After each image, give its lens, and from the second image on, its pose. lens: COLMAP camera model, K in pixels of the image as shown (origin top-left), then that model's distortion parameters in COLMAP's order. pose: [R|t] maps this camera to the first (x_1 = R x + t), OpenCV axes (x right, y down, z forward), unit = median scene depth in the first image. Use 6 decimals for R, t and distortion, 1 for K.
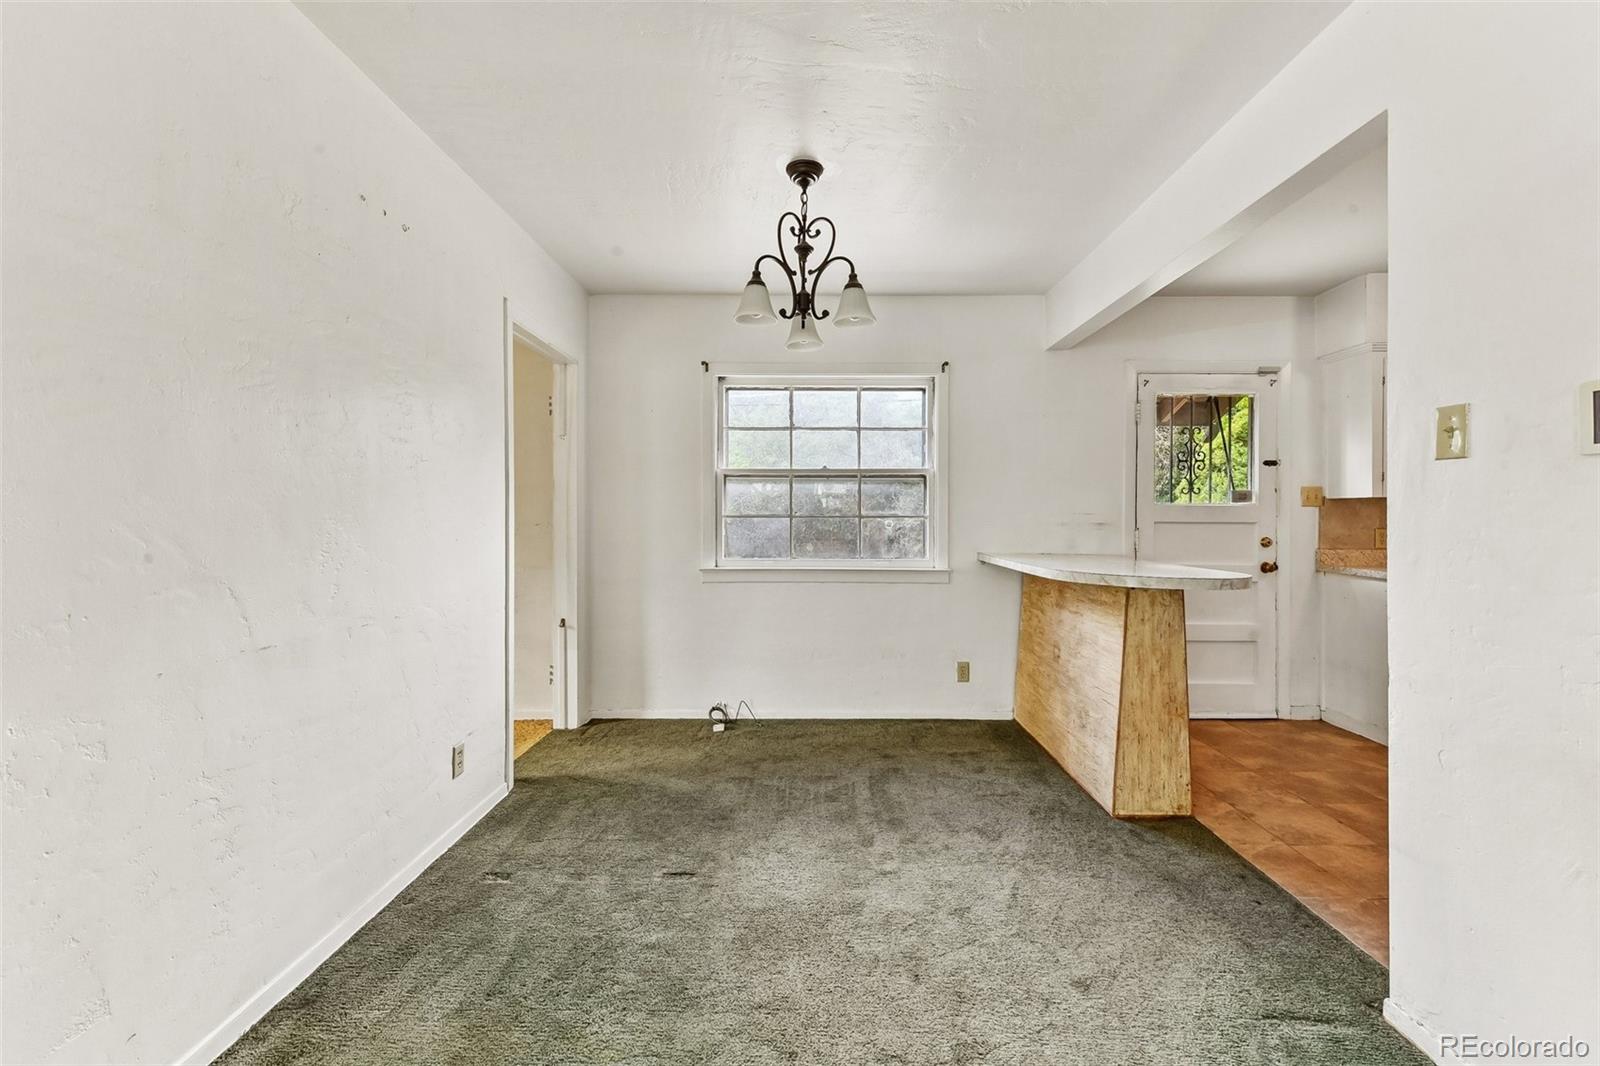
lens RADIAL K [[642.8, 0, 813.0], [0, 642.8, 520.4], [0, 0, 1]] dist [0.006492, -0.000264]
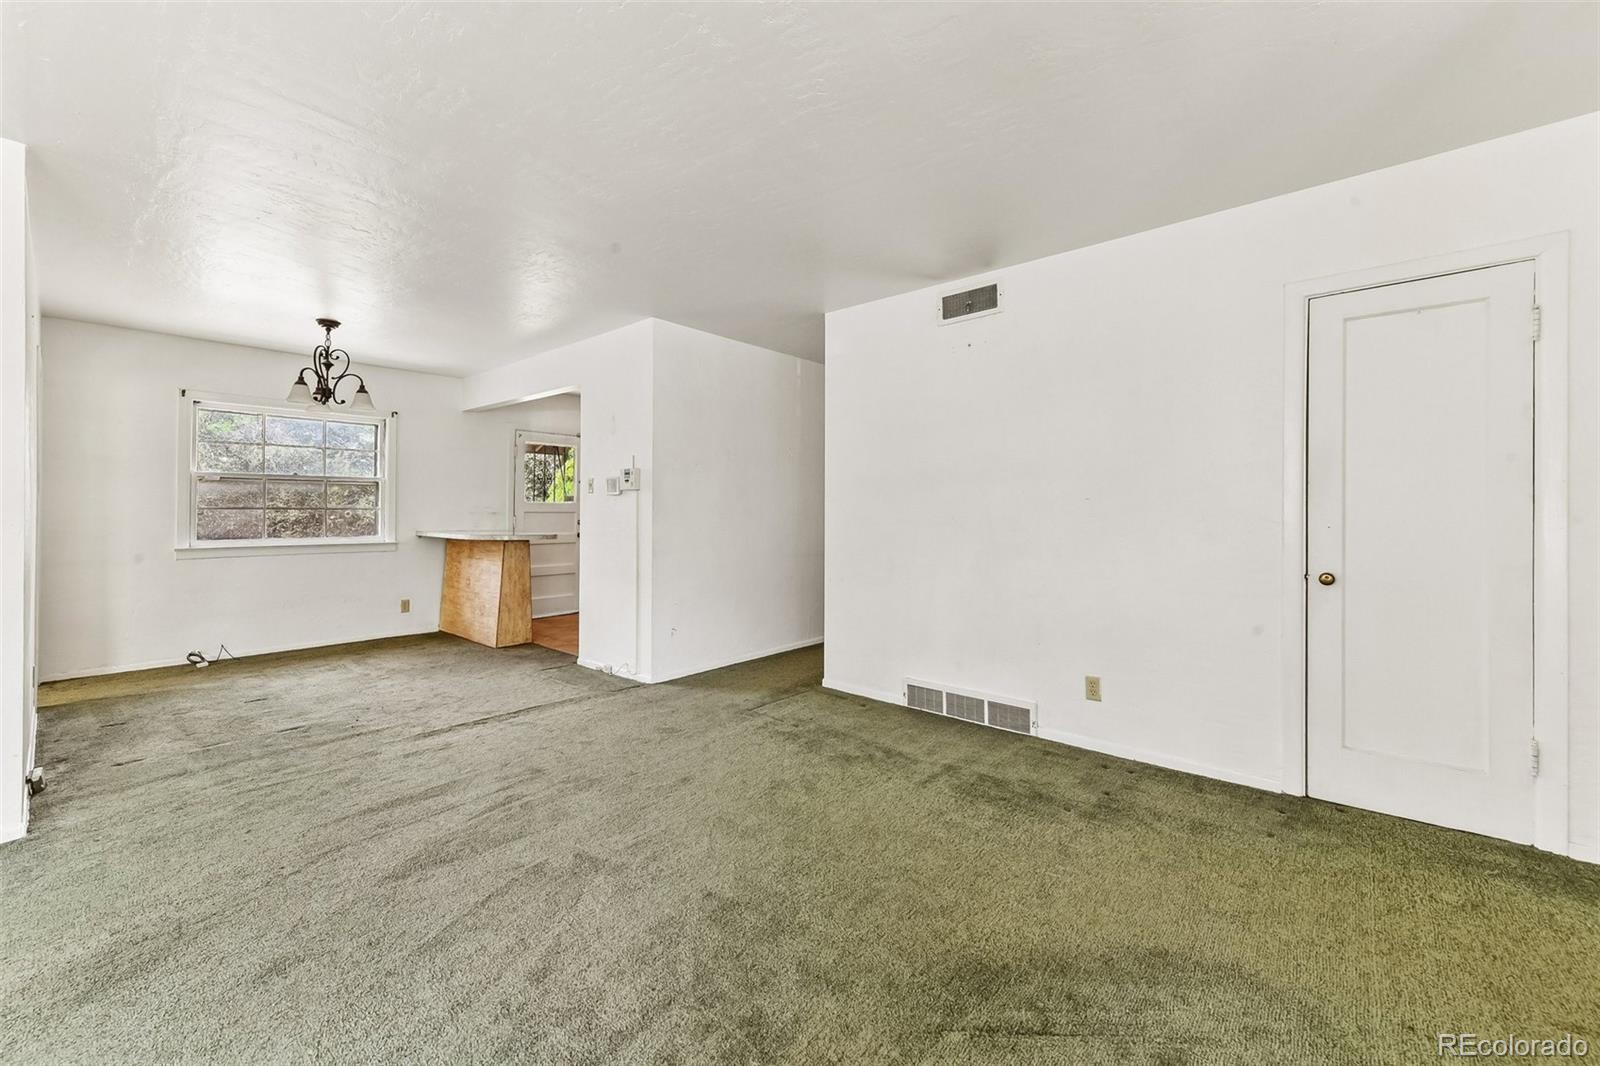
lens RADIAL K [[642.8, 0, 809.0], [0, 642.8, 505.3], [0, 0, 1]] dist [-0.000859, -0.000206]
pose [[0.650776, 0.007272, 0.759235, -0.364819], [0.001598, 0.999939, -0.010947, 0.005066], [-0.759268, 0.008338, 0.650725, -0.891745]]
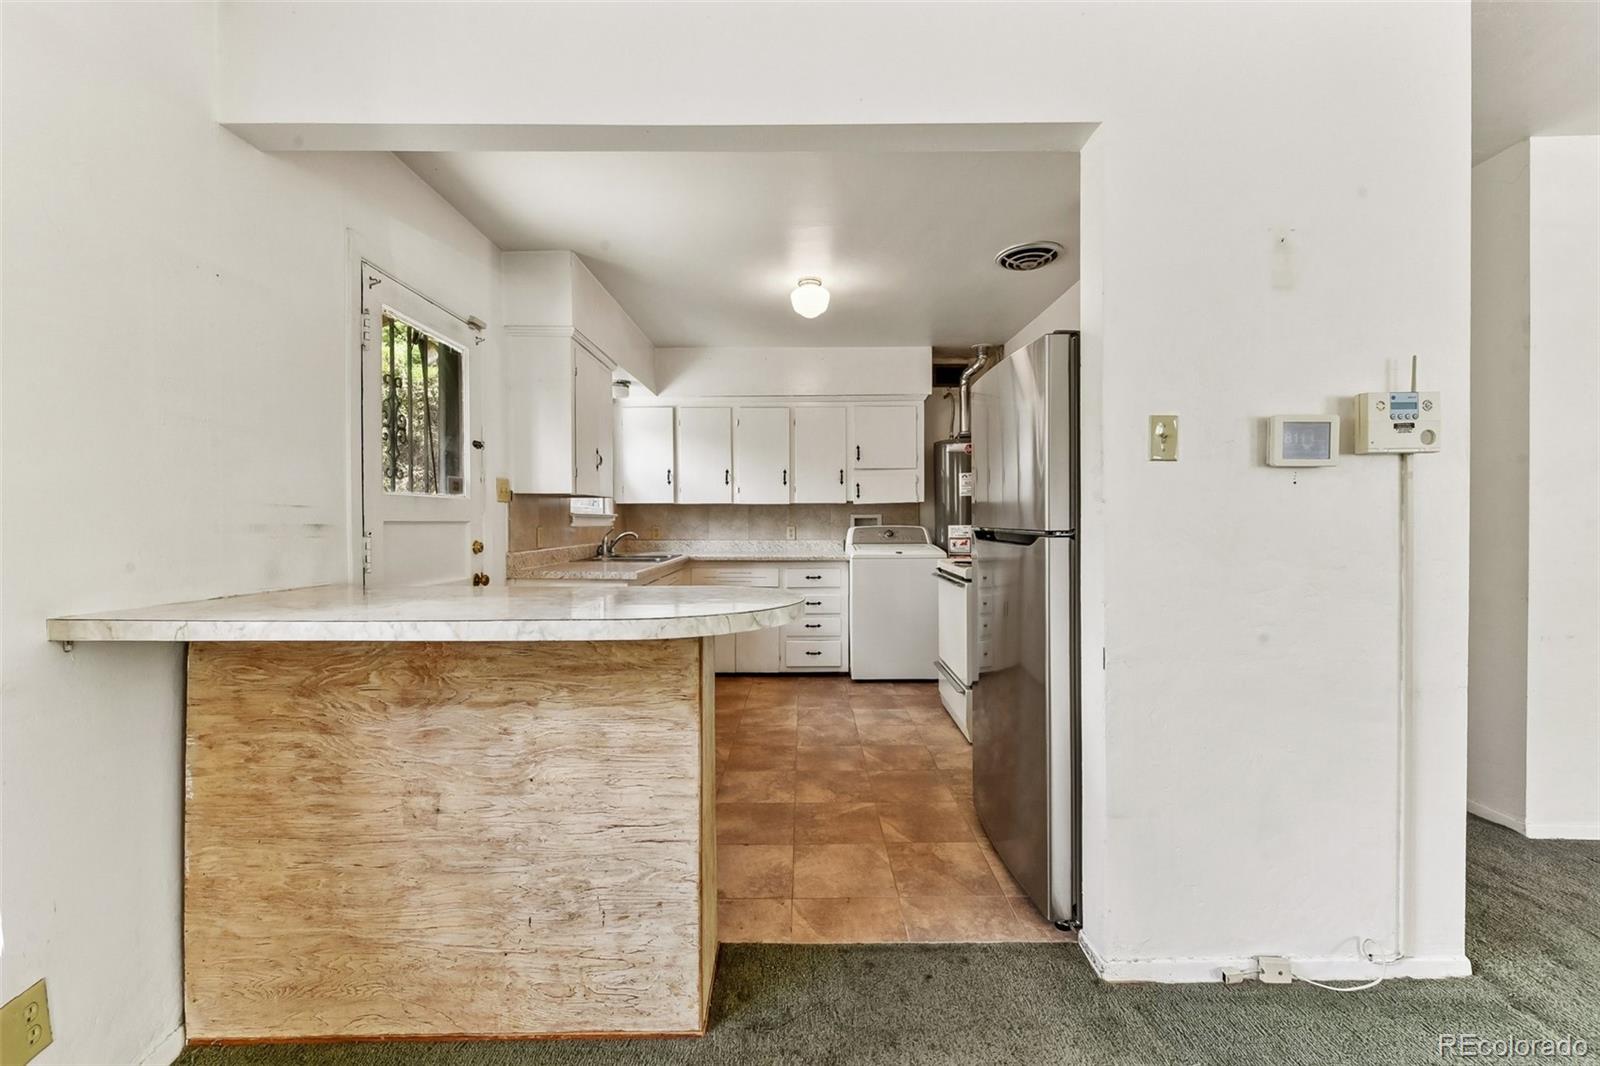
lens RADIAL K [[657.3, 0, 792.6], [0, 657.3, 523.6], [0, 0, 1]] dist [0.000318, 0.000030]
pose [[0.005652, -0.010022, 0.999934, -0.084987], [0.008039, 0.999918, 0.009976, 0.001206], [-0.999952, 0.007982, 0.005732, 0.680548]]
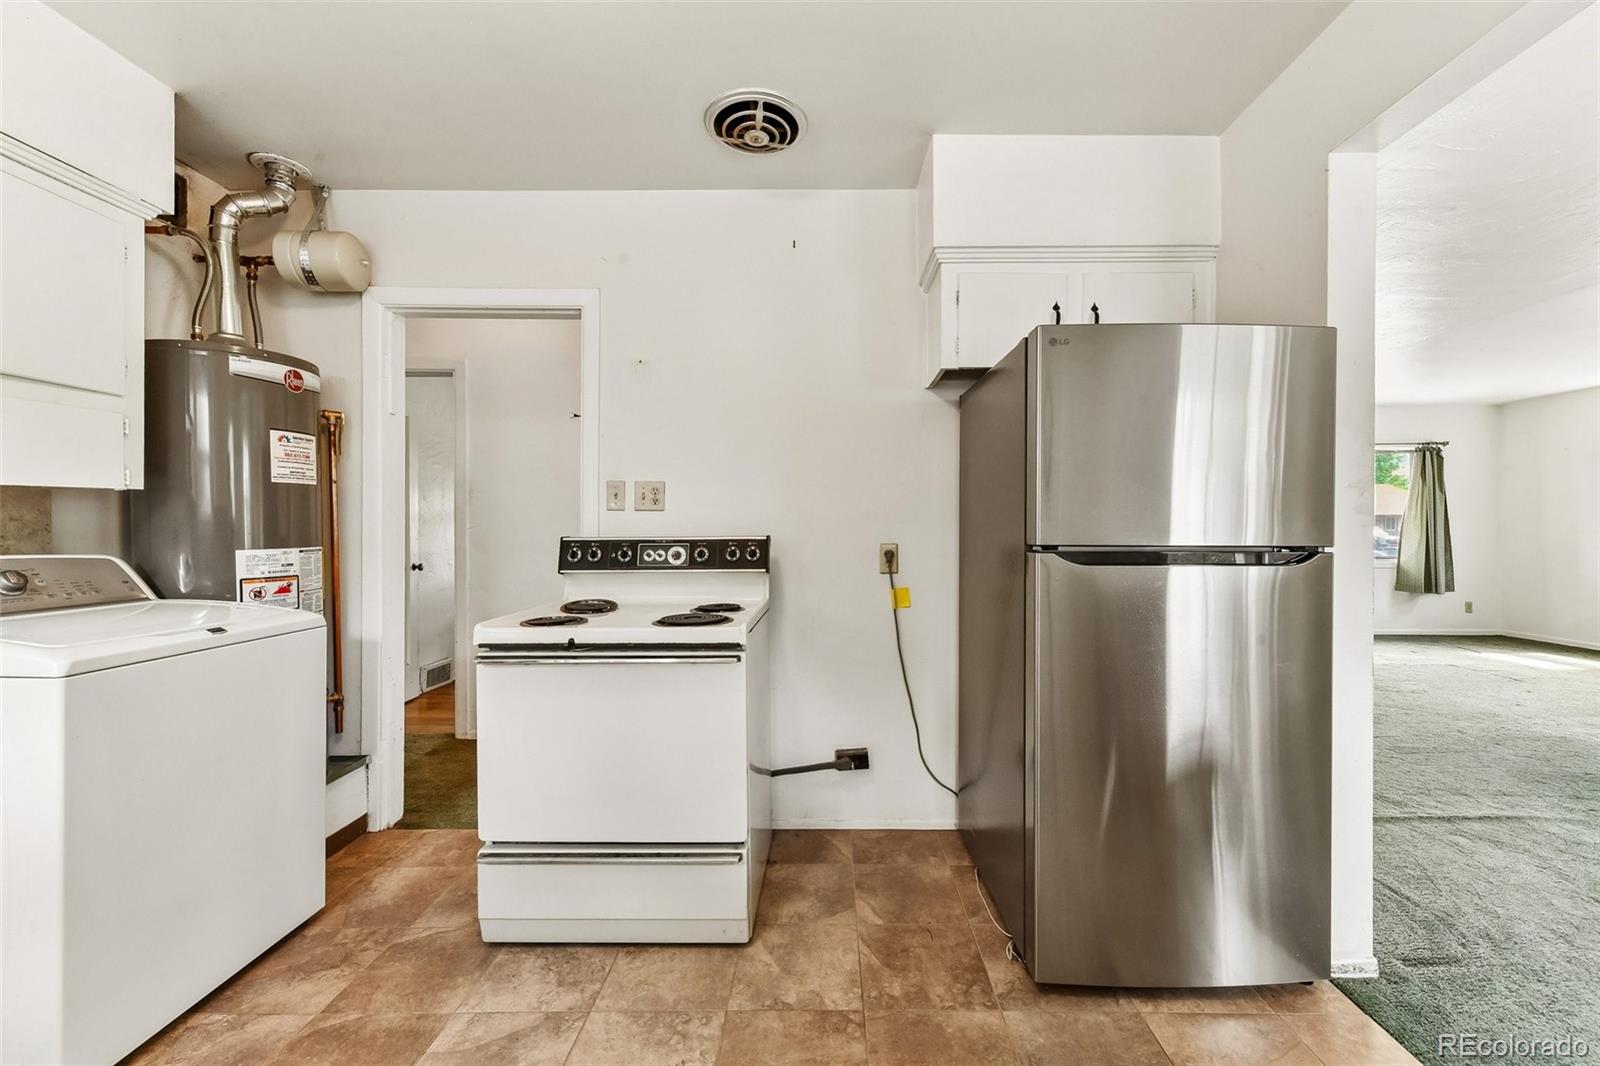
lens RADIAL K [[645.2, 0, 844.6], [0, 645.2, 504.3], [0, 0, 1]] dist [0.008405, -0.000073]
pose [[-0.999700, -0.001482, -0.024465, 0.817297], [-0.000656, 0.999430, -0.033753, -0.000089], [0.024501, -0.033726, -0.999131, 0.942664]]
